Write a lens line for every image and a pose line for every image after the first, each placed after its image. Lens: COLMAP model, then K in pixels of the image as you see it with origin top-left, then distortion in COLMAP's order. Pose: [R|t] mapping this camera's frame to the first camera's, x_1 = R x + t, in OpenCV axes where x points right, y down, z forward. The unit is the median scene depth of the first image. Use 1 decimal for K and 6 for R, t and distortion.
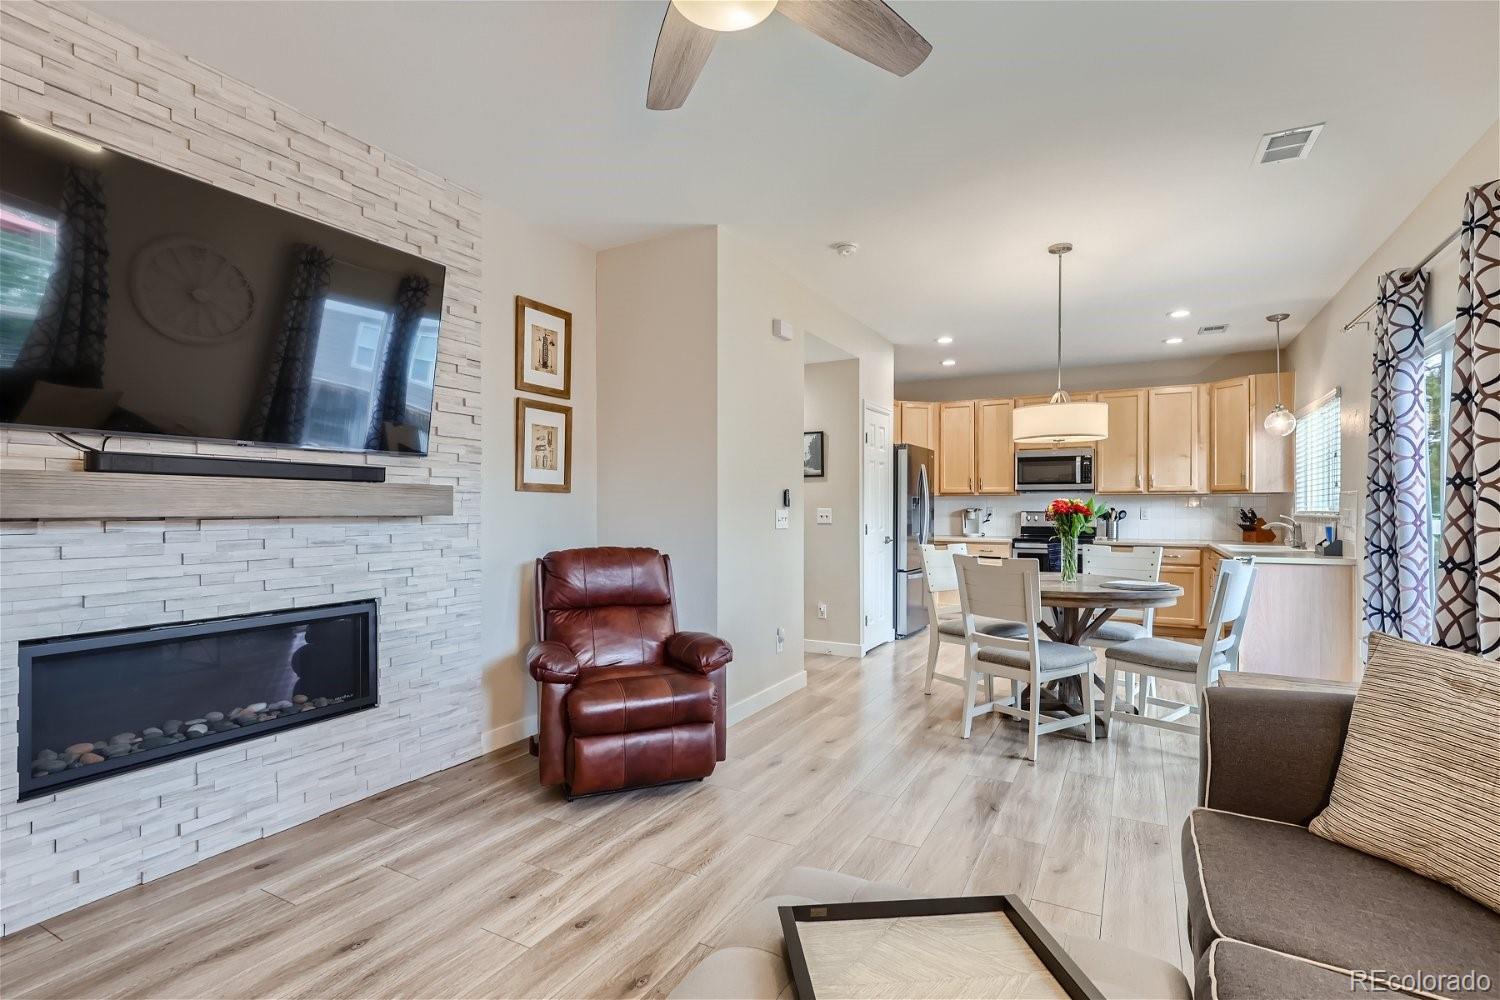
lens RADIAL K [[704.5, 0, 764.7], [0, 704.5, 511.2], [0, 0, 1]] dist [0.004982, 0.001975]
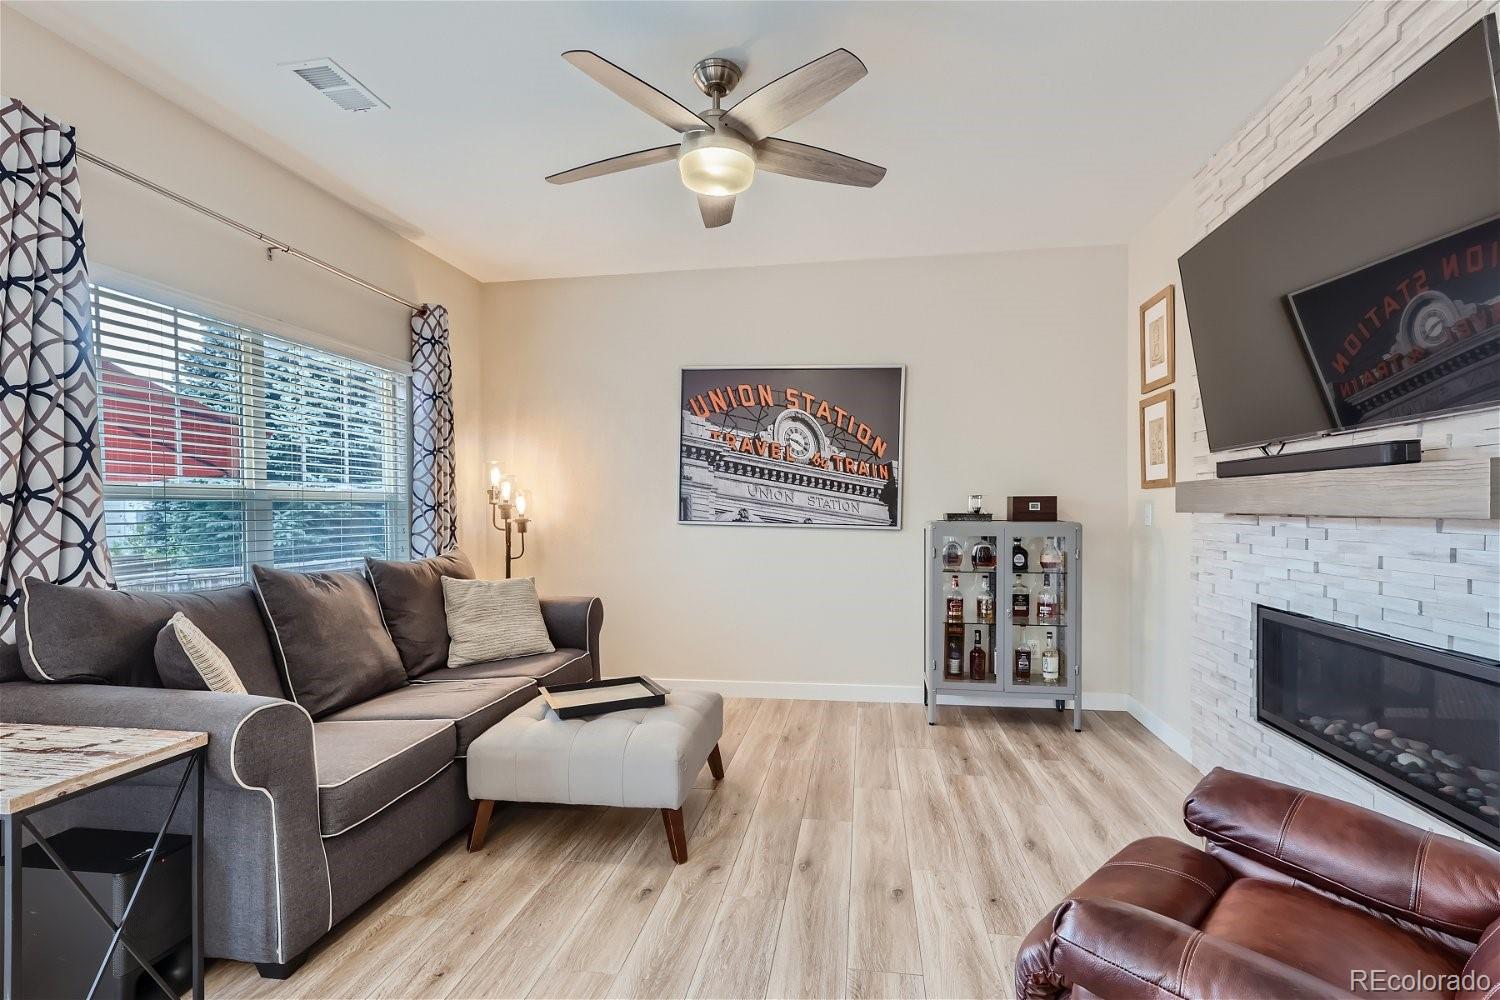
lens RADIAL K [[704.5, 0, 765.1], [0, 704.5, 521.8], [0, 0, 1]] dist [0.004982, 0.001975]
pose [[-0.941278, 0.011079, -0.337451, 0.219268], [0.003923, 0.999753, 0.021880, -0.005194], [0.337610, 0.019271, -0.941089, 1.462781]]
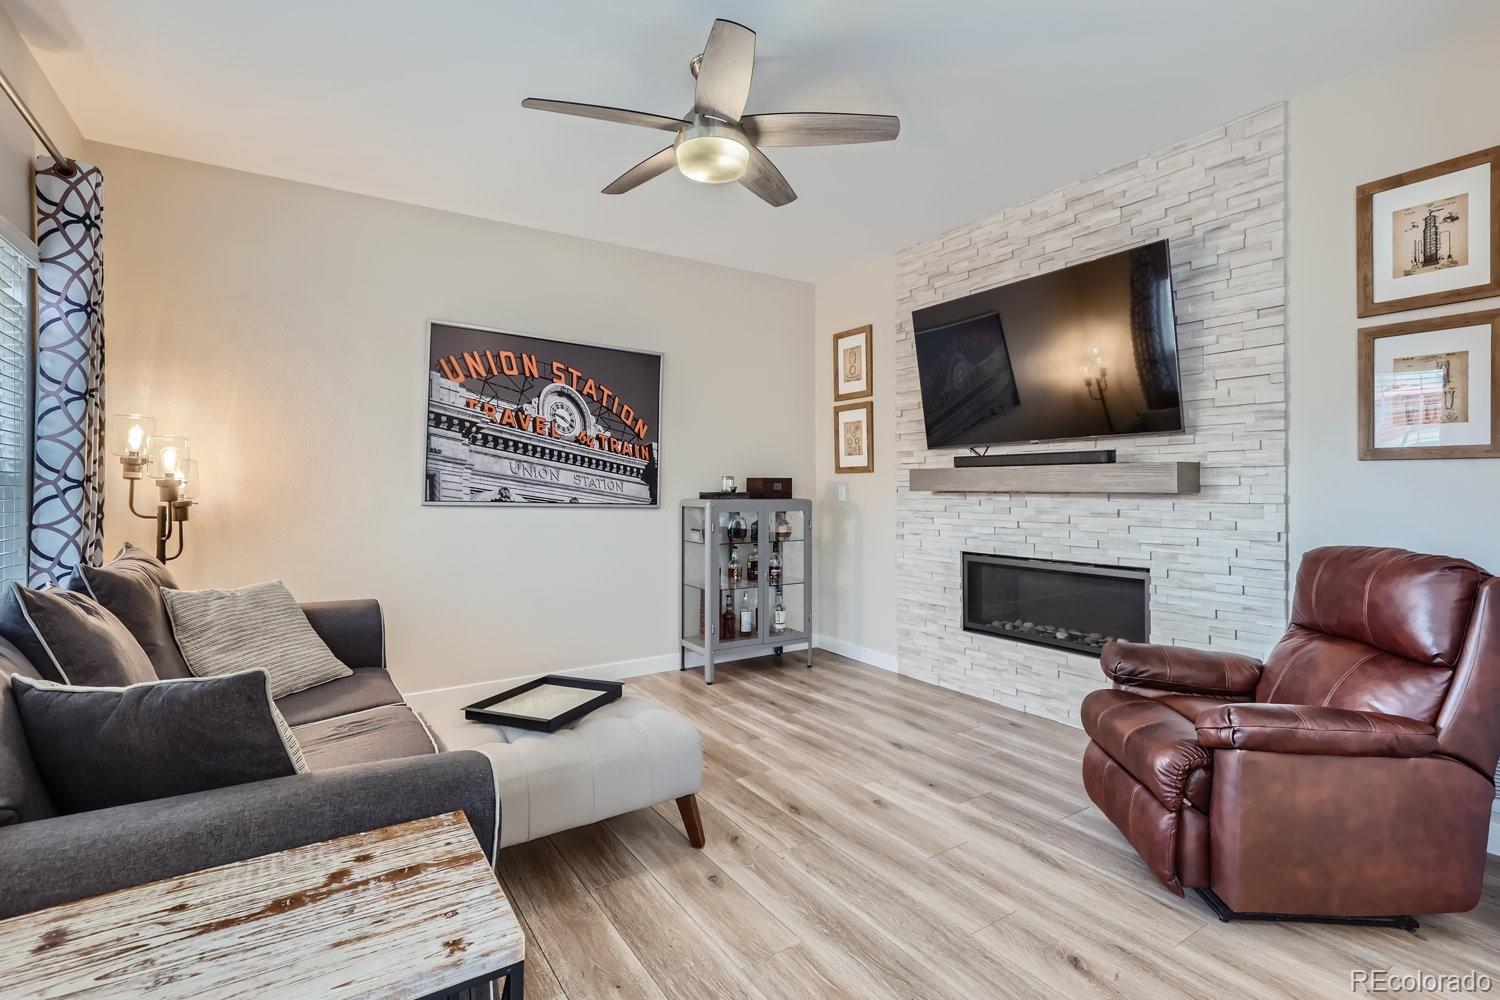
lens RADIAL K [[703.6, 0, 753.2], [0, 703.6, 484.3], [0, 0, 1]] dist [0.004069, 0.003121]
pose [[-0.474002, -0.003979, -0.880515, 0.760754], [-0.001031, 0.999992, -0.003964, -0.001559], [0.880523, -0.000971, -0.474002, 1.070631]]
